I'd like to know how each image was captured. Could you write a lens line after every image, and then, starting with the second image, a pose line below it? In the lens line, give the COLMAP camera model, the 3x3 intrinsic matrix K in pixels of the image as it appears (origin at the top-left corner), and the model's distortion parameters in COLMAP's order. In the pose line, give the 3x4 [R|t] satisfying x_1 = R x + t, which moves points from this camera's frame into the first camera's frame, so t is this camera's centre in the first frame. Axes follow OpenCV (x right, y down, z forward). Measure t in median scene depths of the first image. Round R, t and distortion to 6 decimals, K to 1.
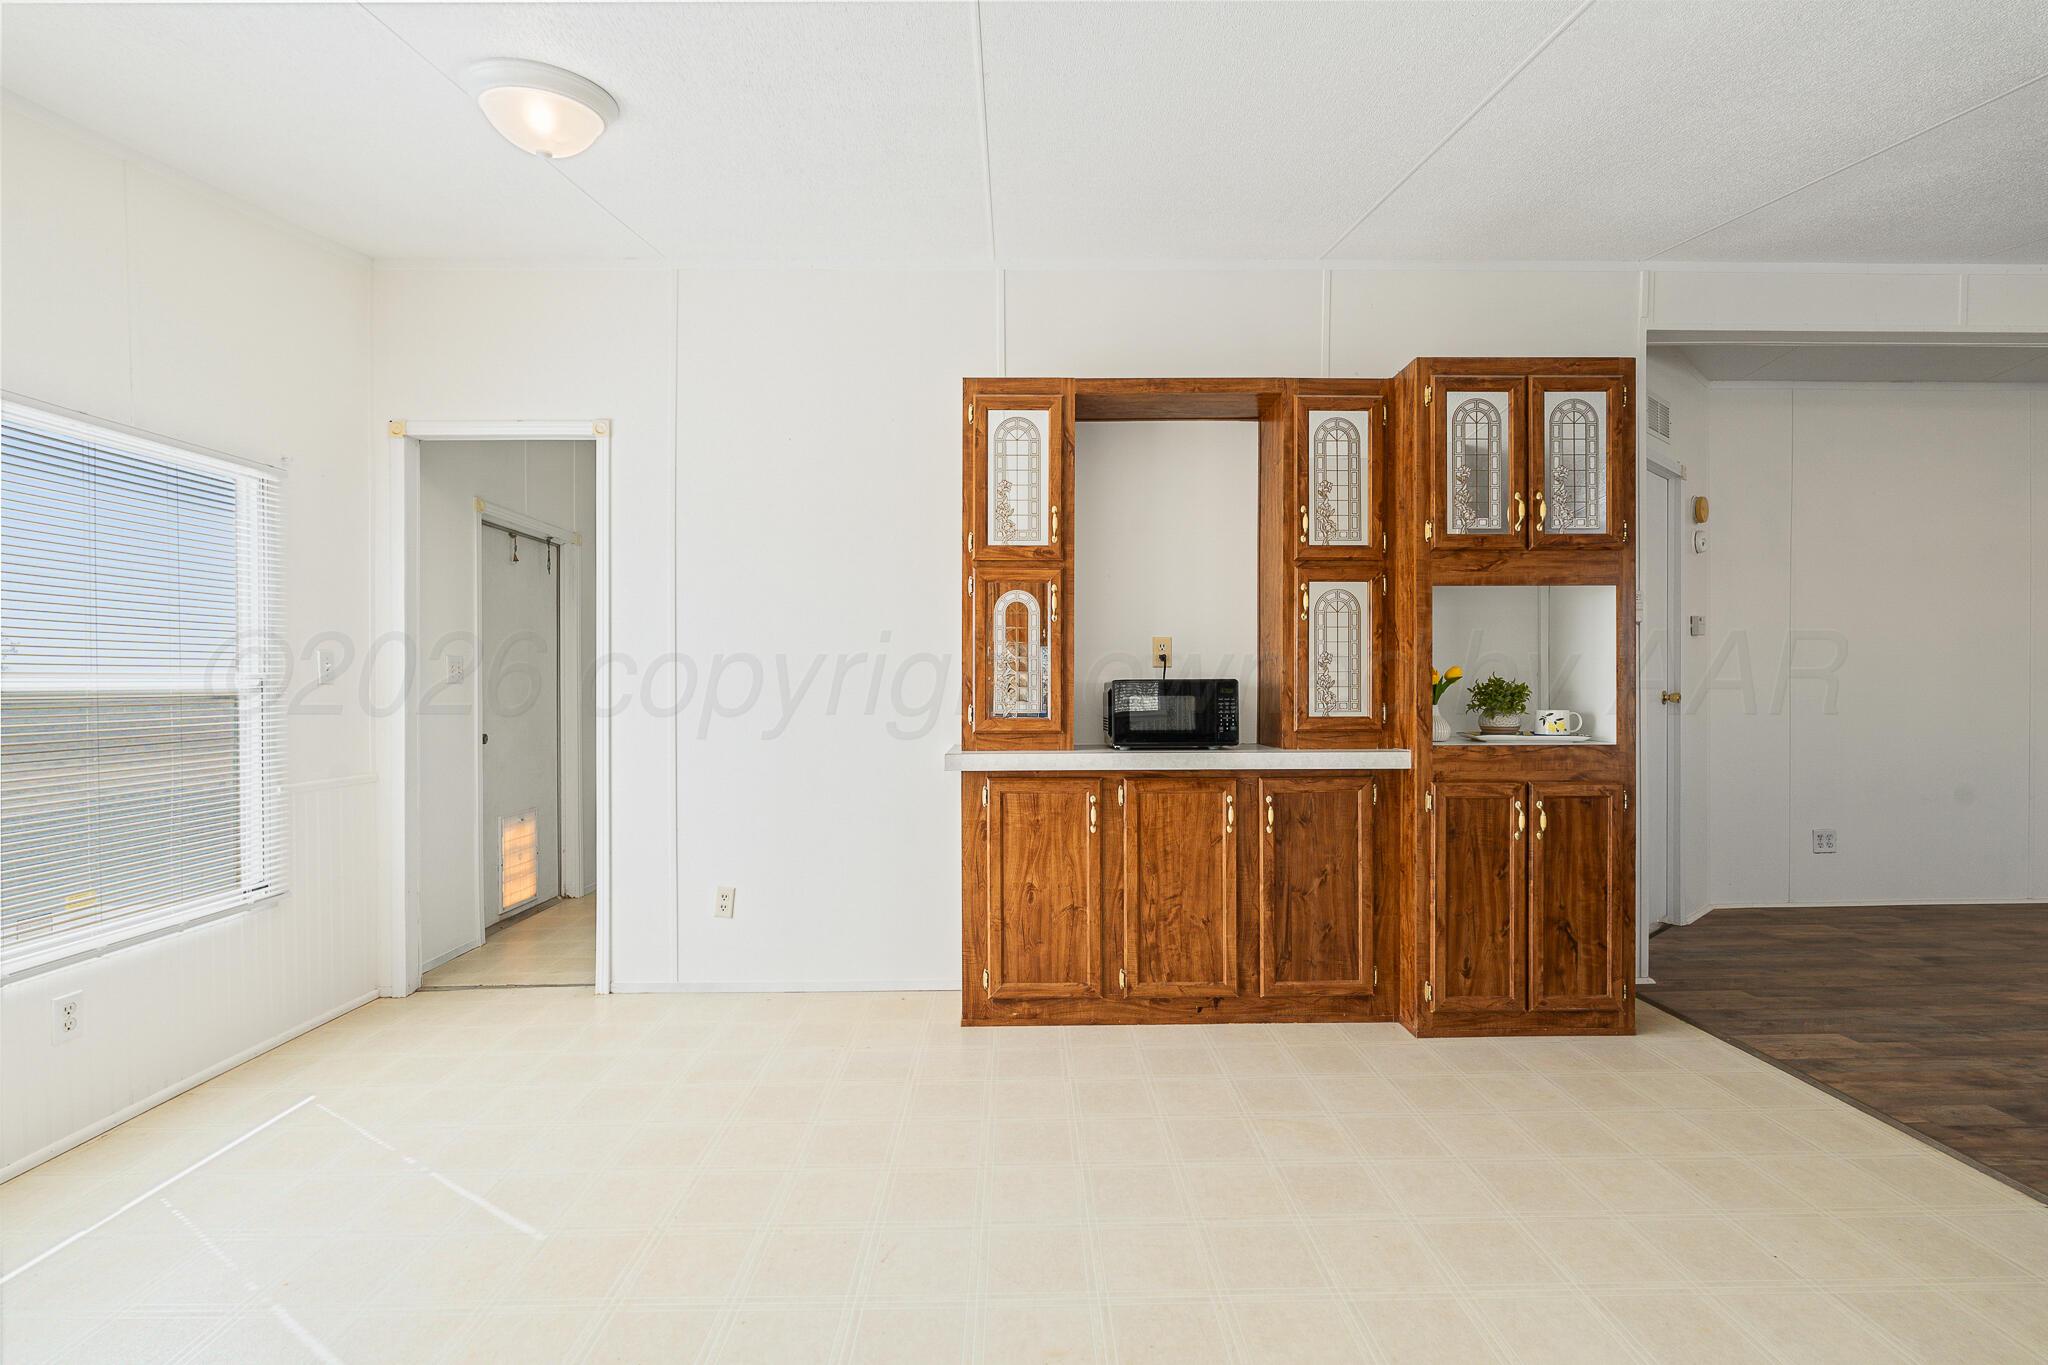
lens RADIAL K [[900.0, 0, 1025.9], [0, 900.0, 685.9], [0, 0, 1]] dist [-0.003587, 0.000980]
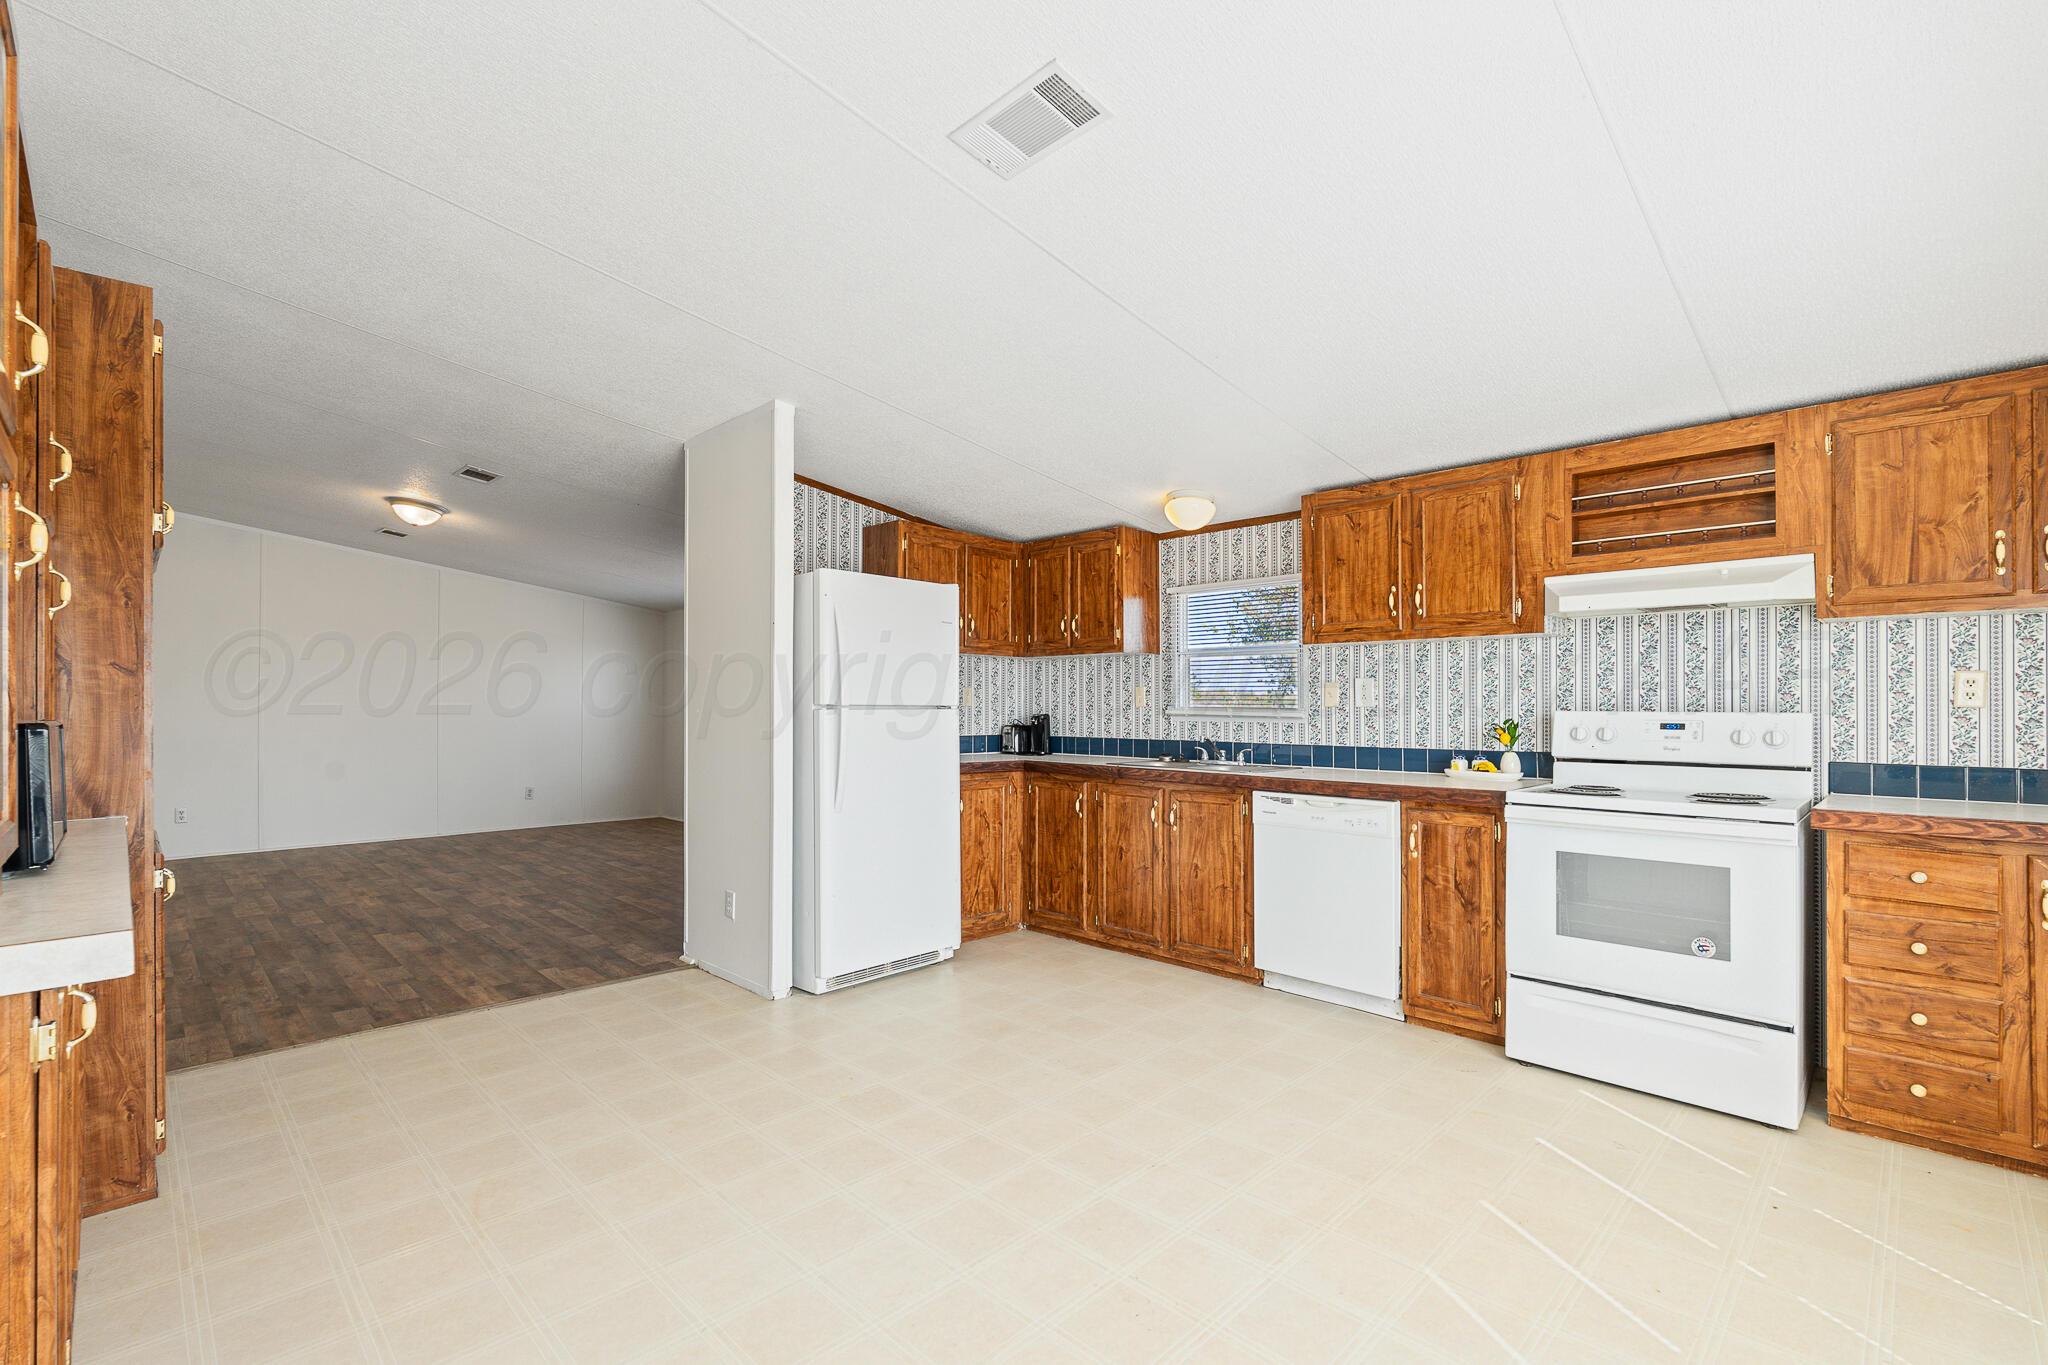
lens RADIAL K [[900.0, 0, 1050.3], [0, 900.0, 698.5], [0, 0, 1]] dist [-0.003587, 0.000980]
pose [[-0.710308, 0.009407, 0.703828, -0.595425], [0.008533, 0.999952, -0.004754, -0.012234], [-0.703839, 0.002629, -0.710354, 0.963635]]
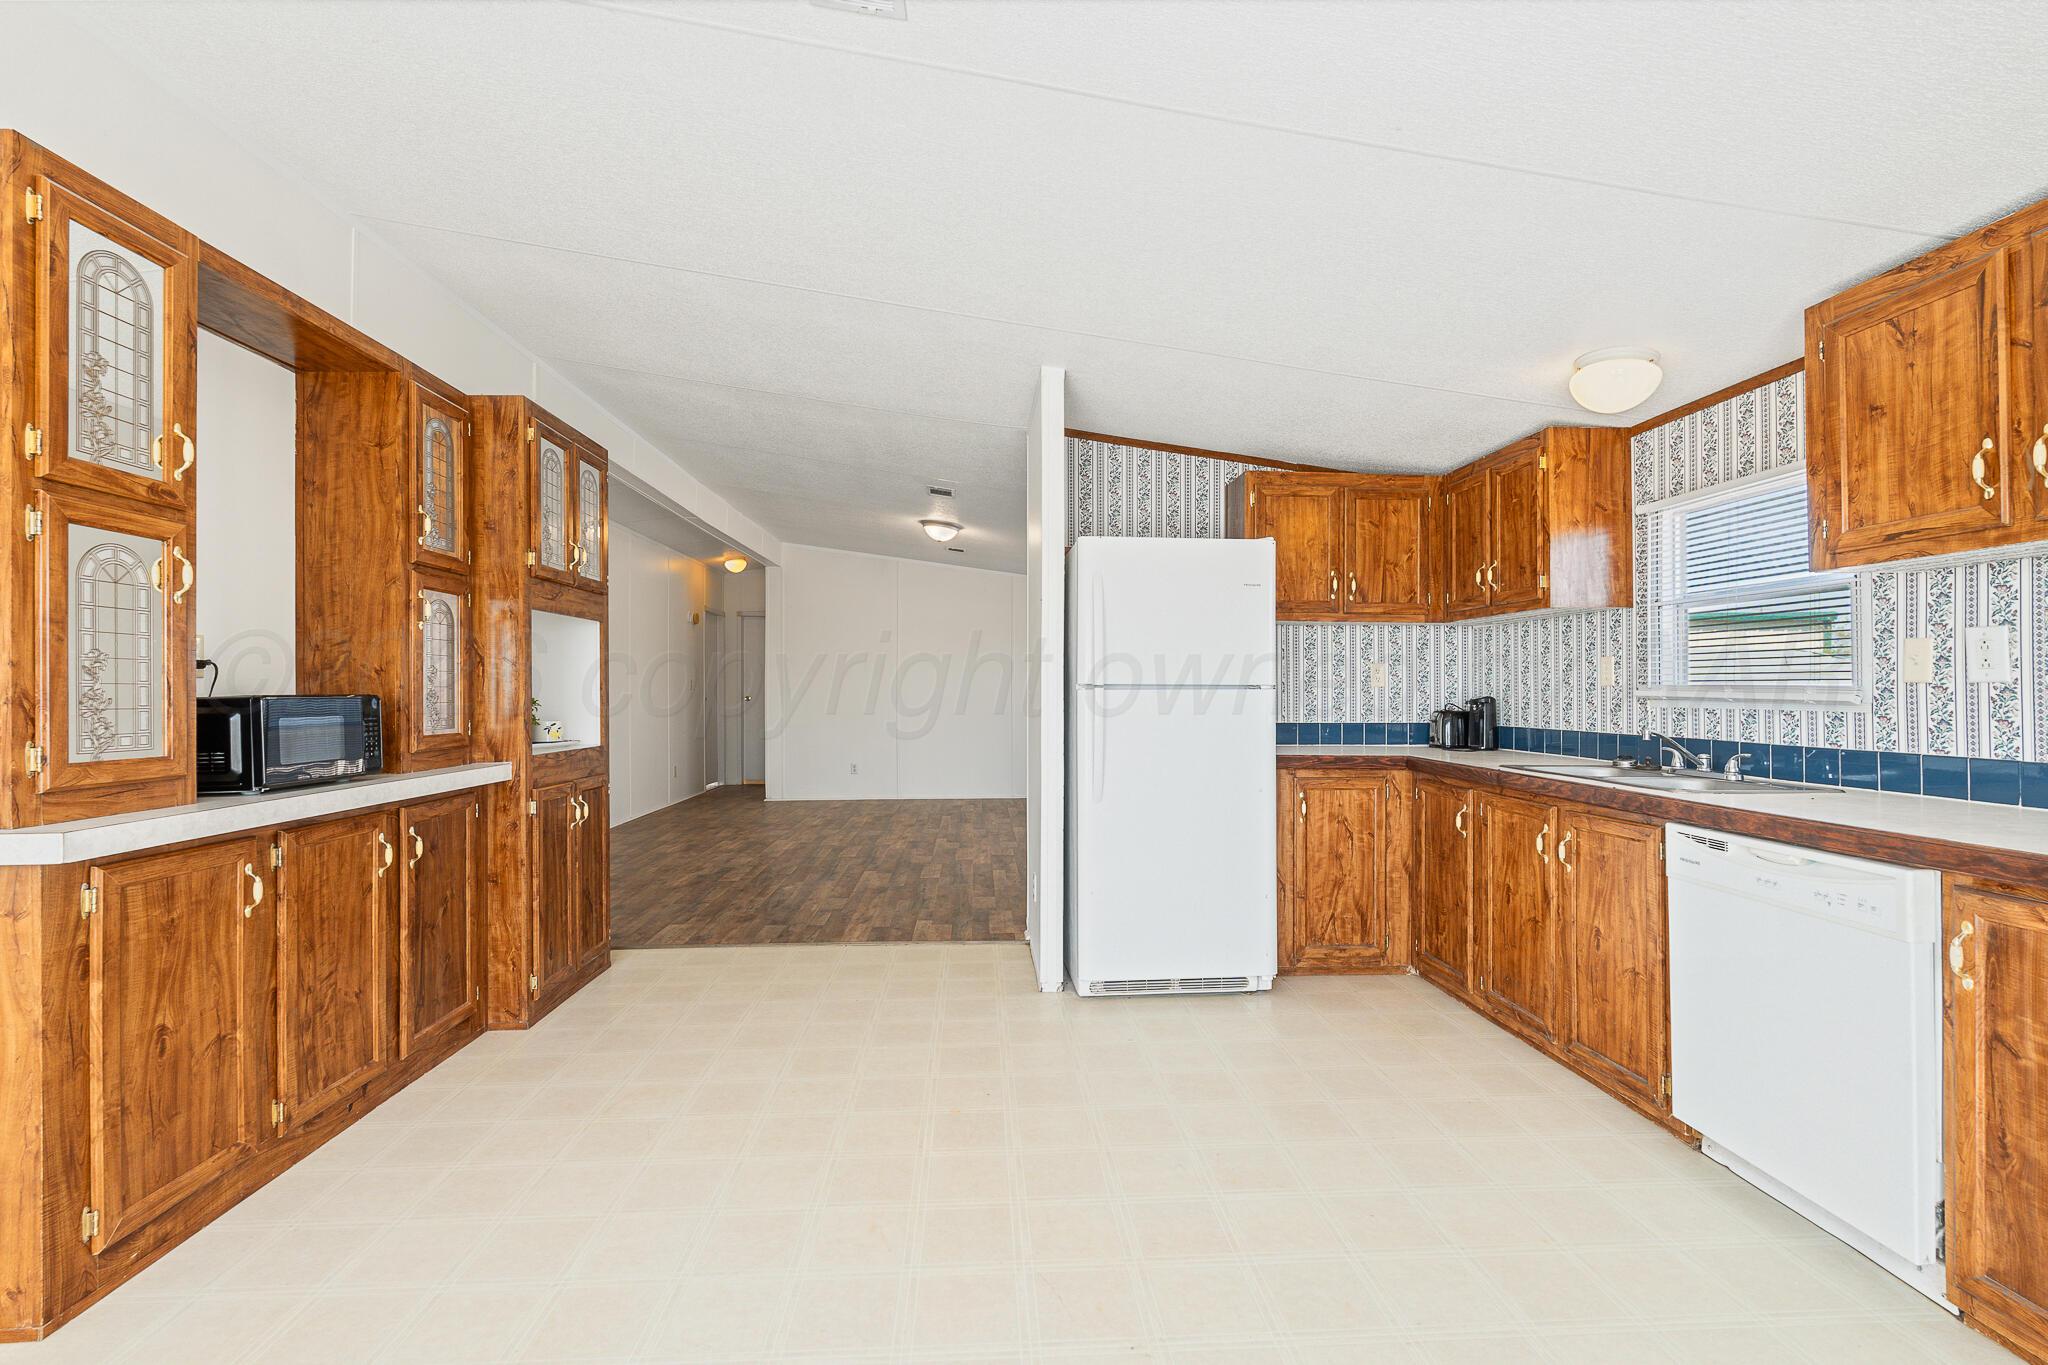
lens RADIAL K [[900.0, 0, 1033.5], [0, 900.0, 690.1], [0, 0, 1]] dist [-0.003587, 0.000980]
pose [[-0.052190, 0.005699, 0.998621, -0.641471], [0.011402, 0.999922, -0.005110, -0.000309], [-0.998572, 0.011119, -0.052251, 0.432809]]
